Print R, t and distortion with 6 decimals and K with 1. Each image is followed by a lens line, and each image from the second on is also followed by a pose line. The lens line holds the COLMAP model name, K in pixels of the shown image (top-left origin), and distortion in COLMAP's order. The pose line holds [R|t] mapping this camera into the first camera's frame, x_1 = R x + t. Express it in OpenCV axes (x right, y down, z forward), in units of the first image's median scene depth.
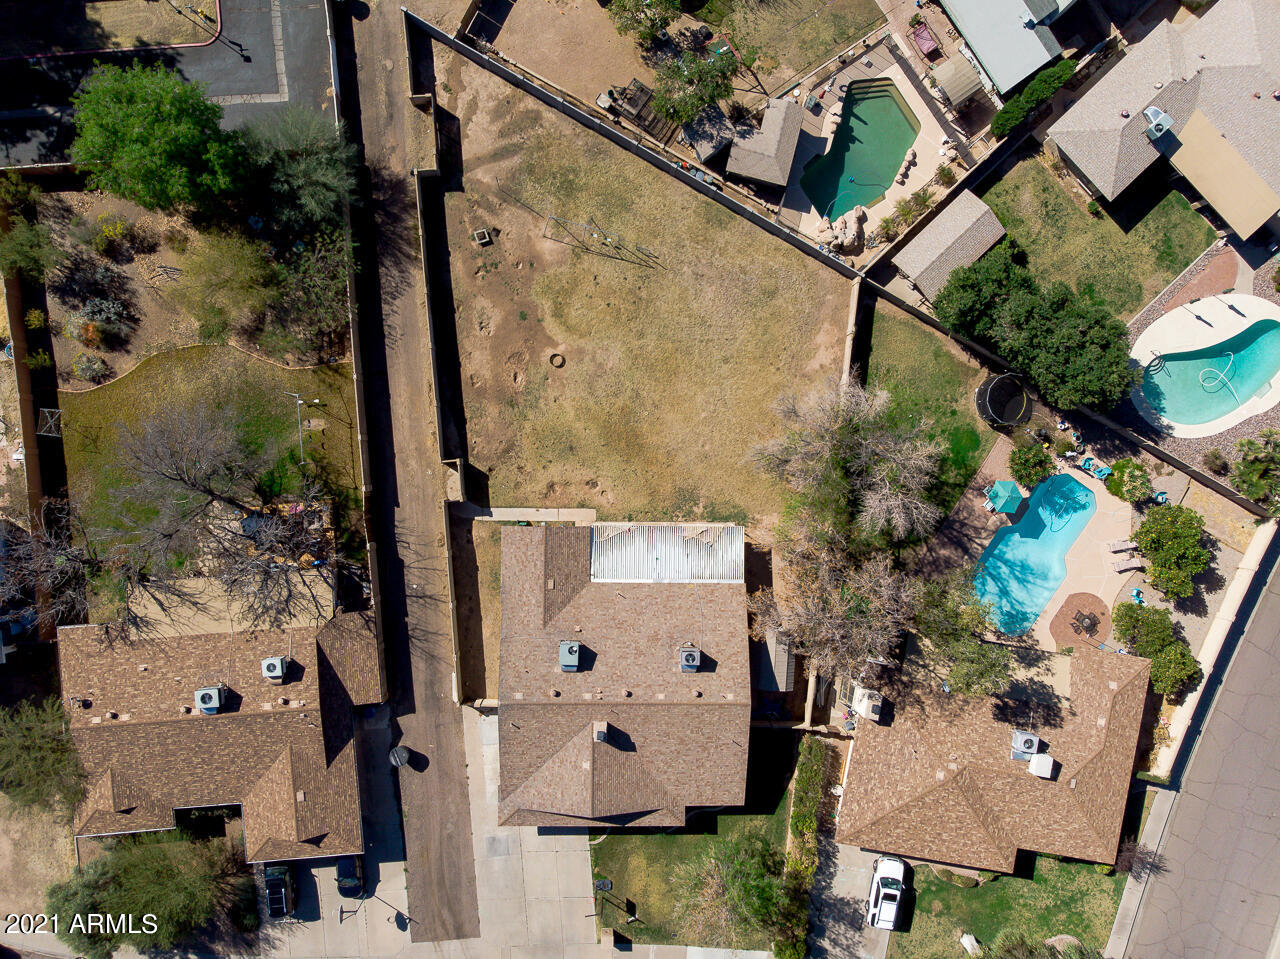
lens RADIAL K [[904.9, 0, 636.1], [0, 904.9, 462.3], [0, 0, 1]] dist [0.083191, -0.265456]
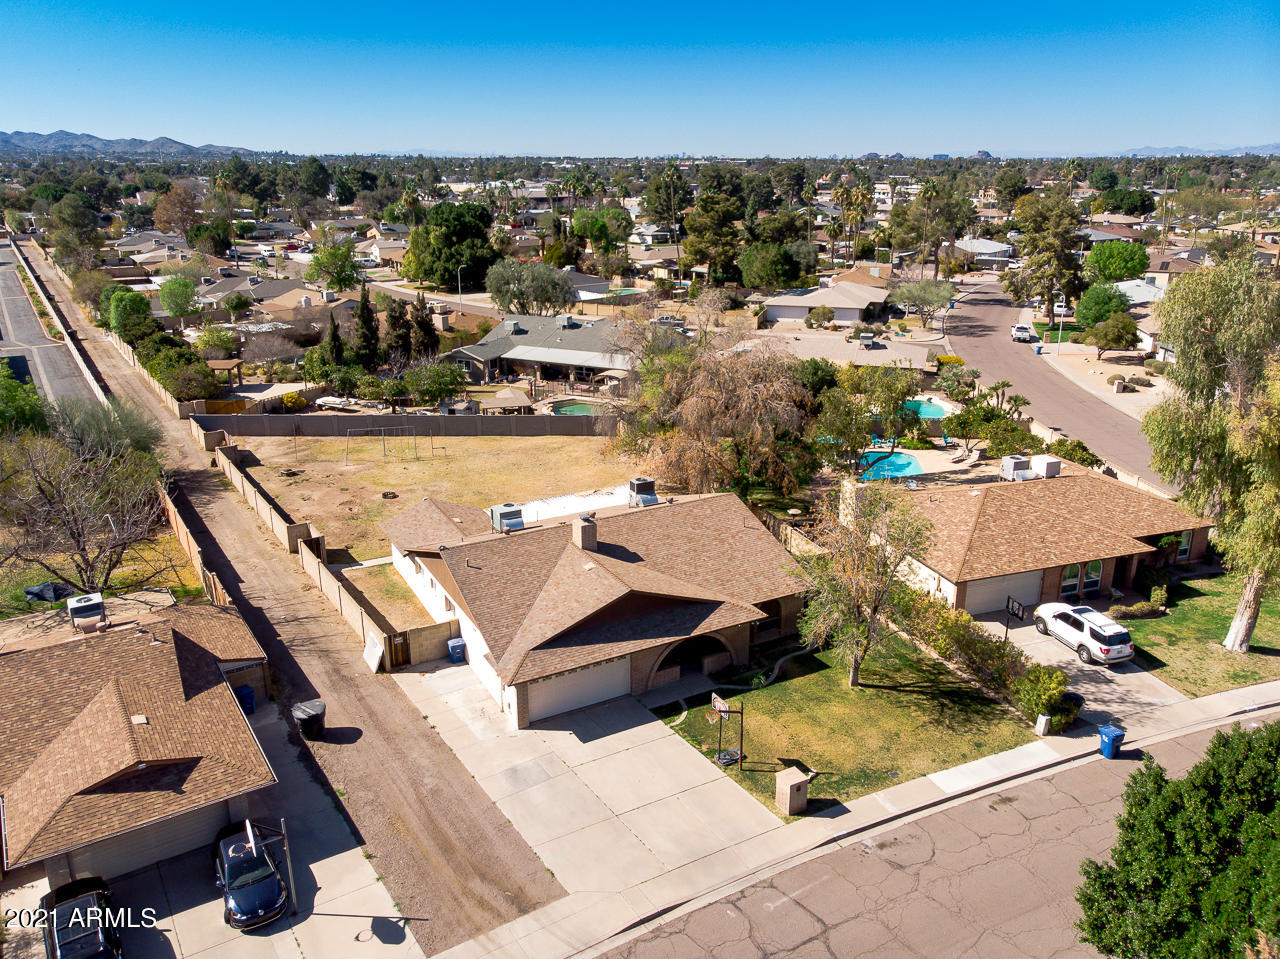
lens RADIAL K [[972.4, 0, 636.2], [0, 972.4, 475.3], [0, 0, 1]] dist [0.004467, -0.002165]
pose [[0.874464, -0.179298, 0.450738, -0.326836], [0.484093, 0.263019, -0.834551, 0.898962], [0.031081, 0.947984, 0.316797, 0.653502]]
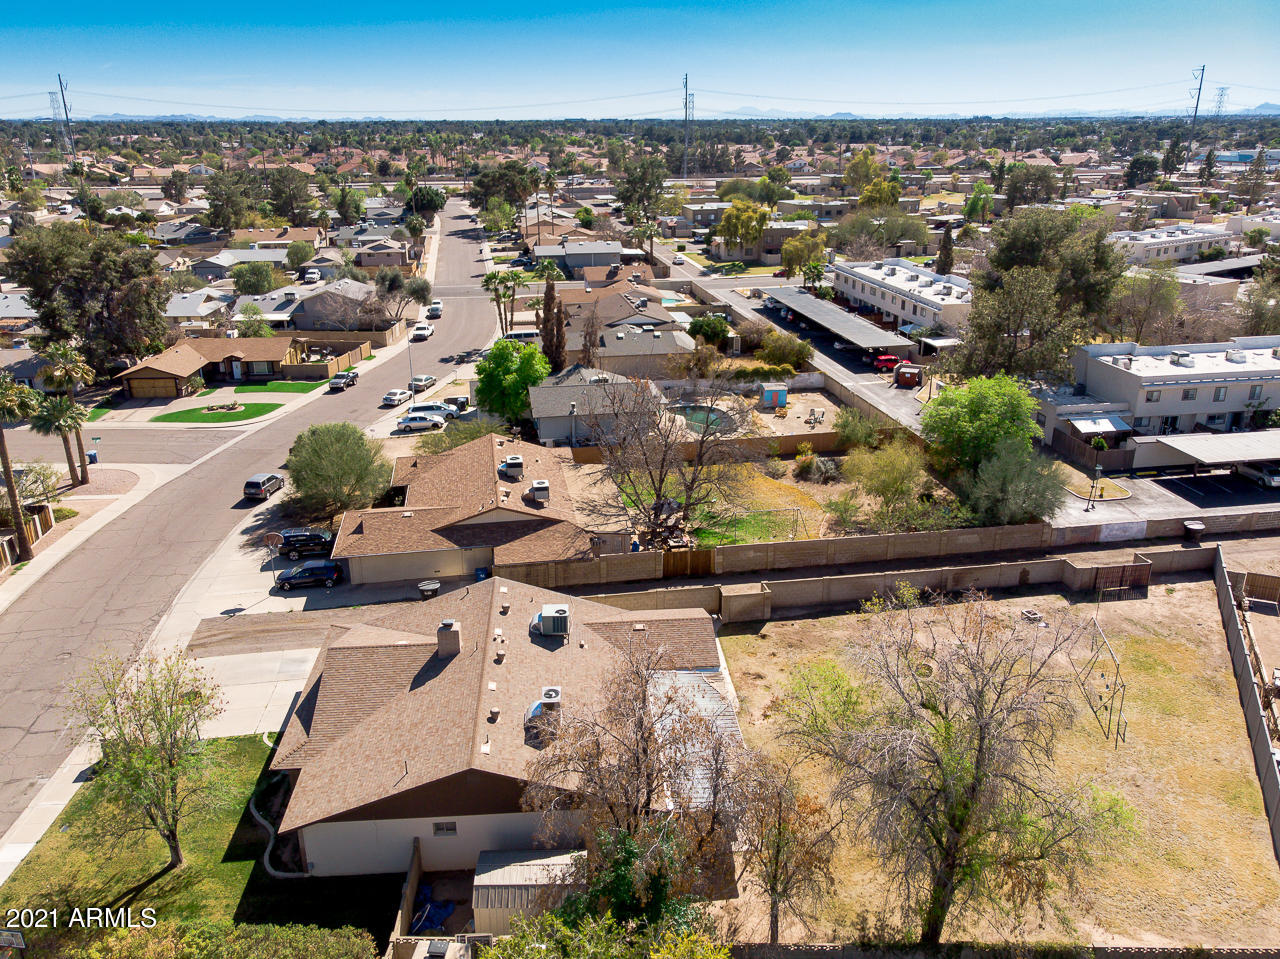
lens RADIAL K [[972.4, 0, 636.2], [0, 972.4, 475.3], [0, 0, 1]] dist [0.004467, -0.002165]
pose [[0.092138, 0.313635, -0.945063, 0.619783], [-0.995746, 0.028246, -0.087705, 0.199728], [-0.000813, 0.949123, 0.314903, 0.586392]]
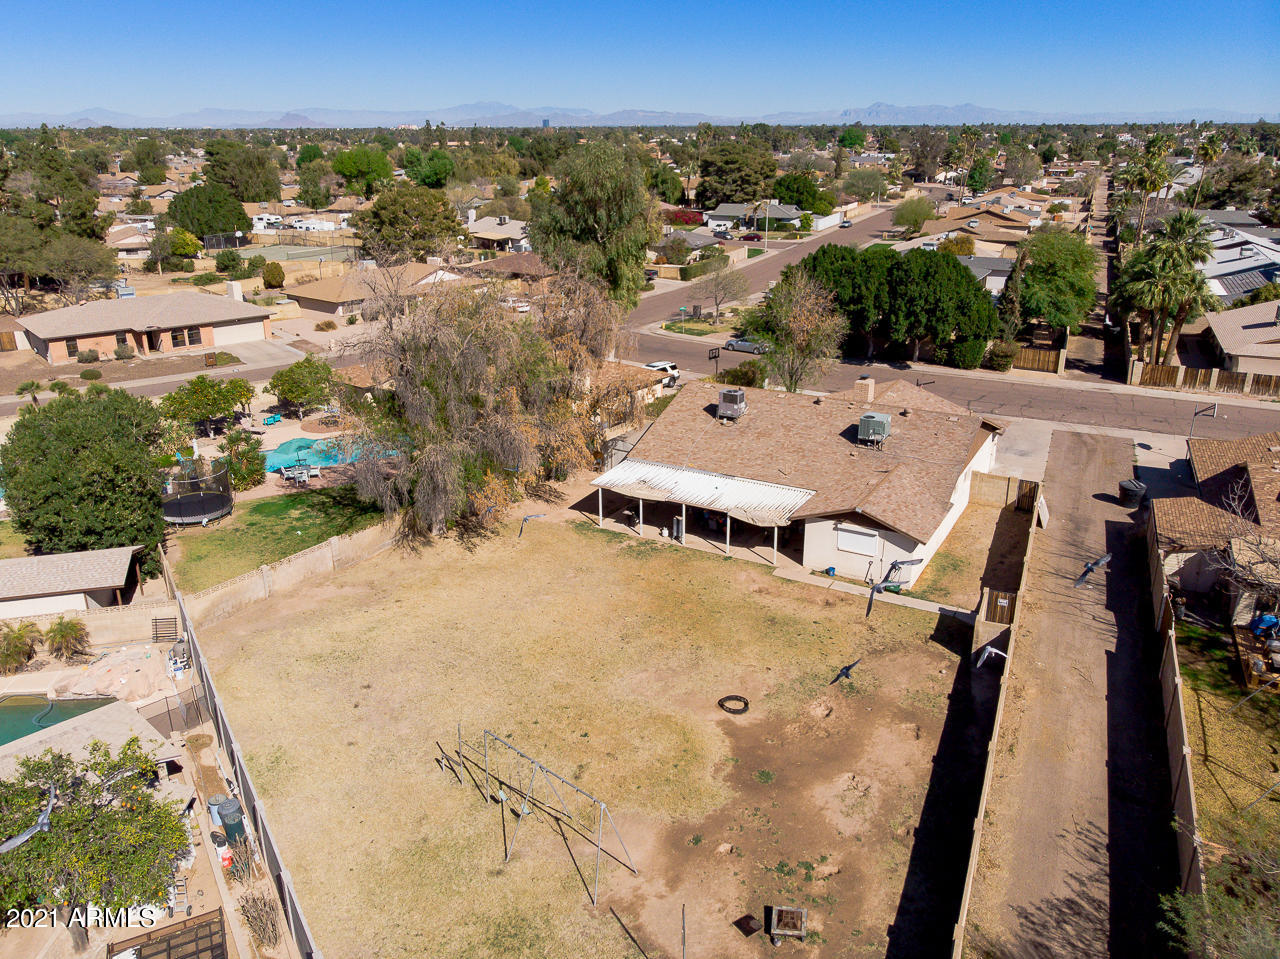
lens RADIAL K [[972.4, 0, 636.2], [0, 972.4, 475.3], [0, 0, 1]] dist [0.004467, -0.002165]
pose [[-0.875302, -0.186581, 0.446131, -0.254192], [0.483243, -0.303235, 0.821295, -0.536116], [-0.017955, 0.934471, 0.355587, 0.698808]]
